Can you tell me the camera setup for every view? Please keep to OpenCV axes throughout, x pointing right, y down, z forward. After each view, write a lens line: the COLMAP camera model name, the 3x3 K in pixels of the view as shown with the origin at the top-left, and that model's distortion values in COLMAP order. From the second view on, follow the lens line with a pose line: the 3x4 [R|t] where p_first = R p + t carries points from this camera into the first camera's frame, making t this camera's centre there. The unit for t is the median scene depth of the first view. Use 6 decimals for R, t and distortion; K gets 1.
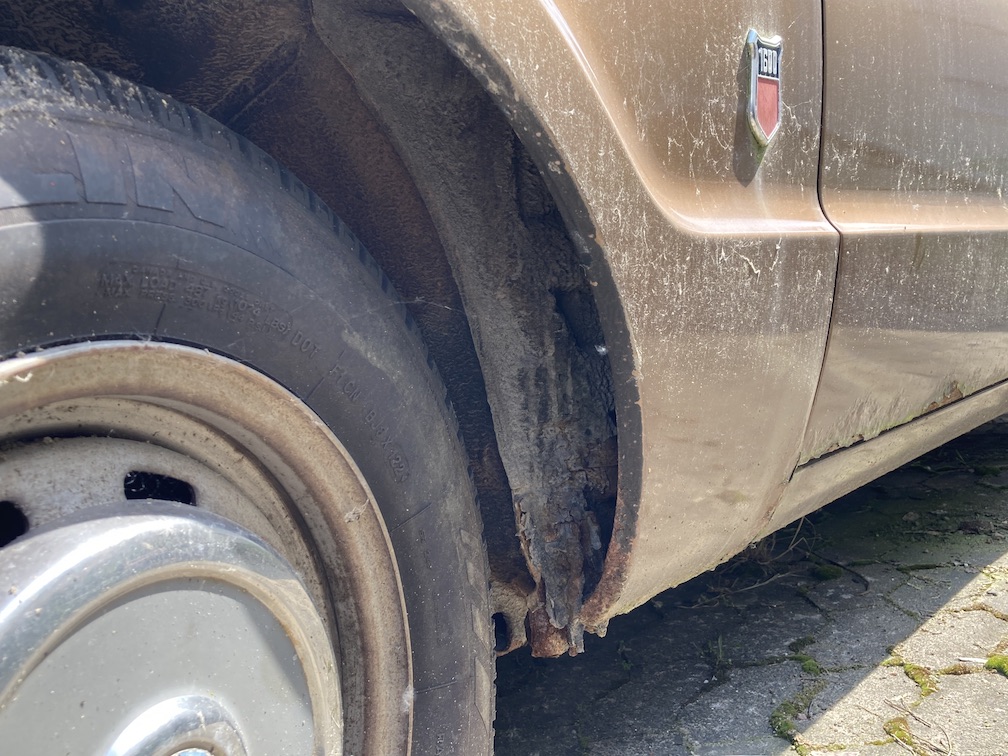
lens RADIAL K [[945.5, 0, 499.5], [0, 945.5, 374.3], [0, 0, 1]] dist [0.010484, -0.006003]
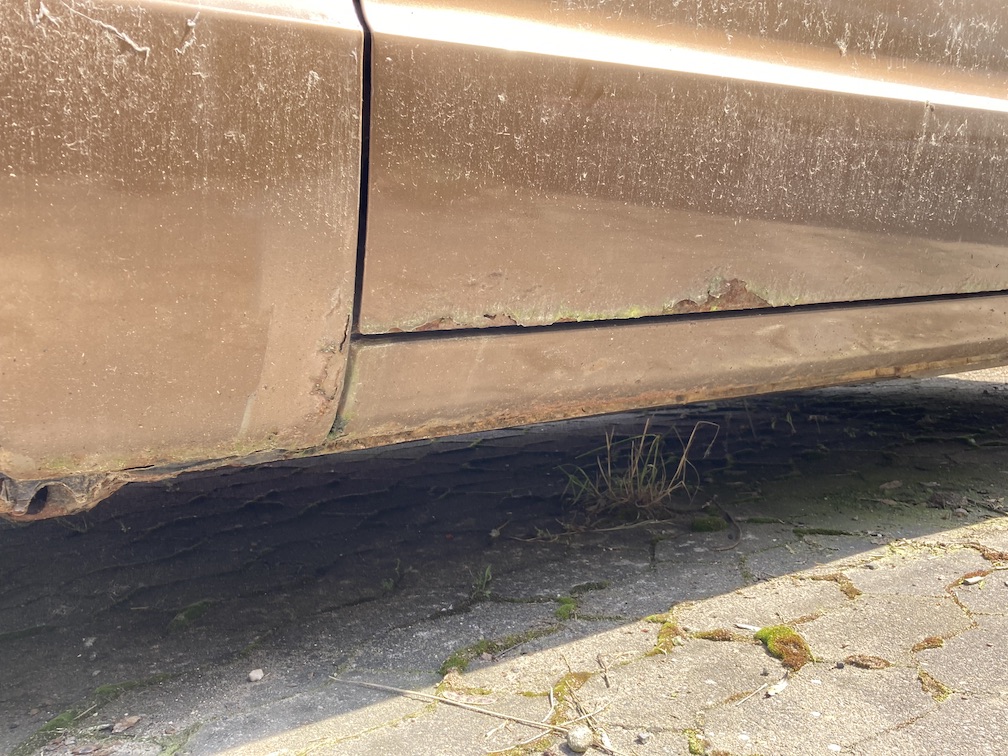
lens RADIAL K [[945.5, 0, 499.5], [0, 945.5, 374.3], [0, 0, 1]] dist [0.010484, -0.006003]
pose [[0.970822, 0.082081, -0.225316, 0.698239], [-0.073404, 0.996211, 0.046637, 0.096058], [0.228291, -0.028737, 0.973169, 0.257634]]
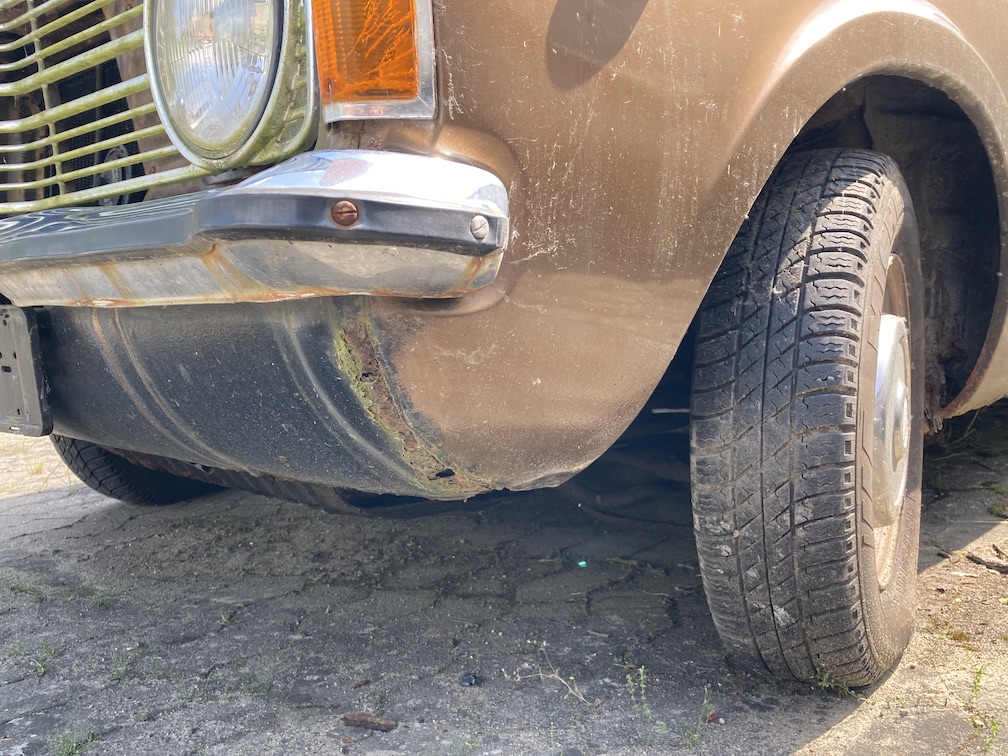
lens RADIAL K [[945.5, 0, 499.5], [0, 945.5, 374.3], [0, 0, 1]] dist [0.010484, -0.006003]
pose [[0.997935, 0.060690, -0.021016, -0.796958], [-0.059926, 0.997580, 0.035257, 0.157796], [0.023105, -0.033925, 0.999157, -1.003113]]
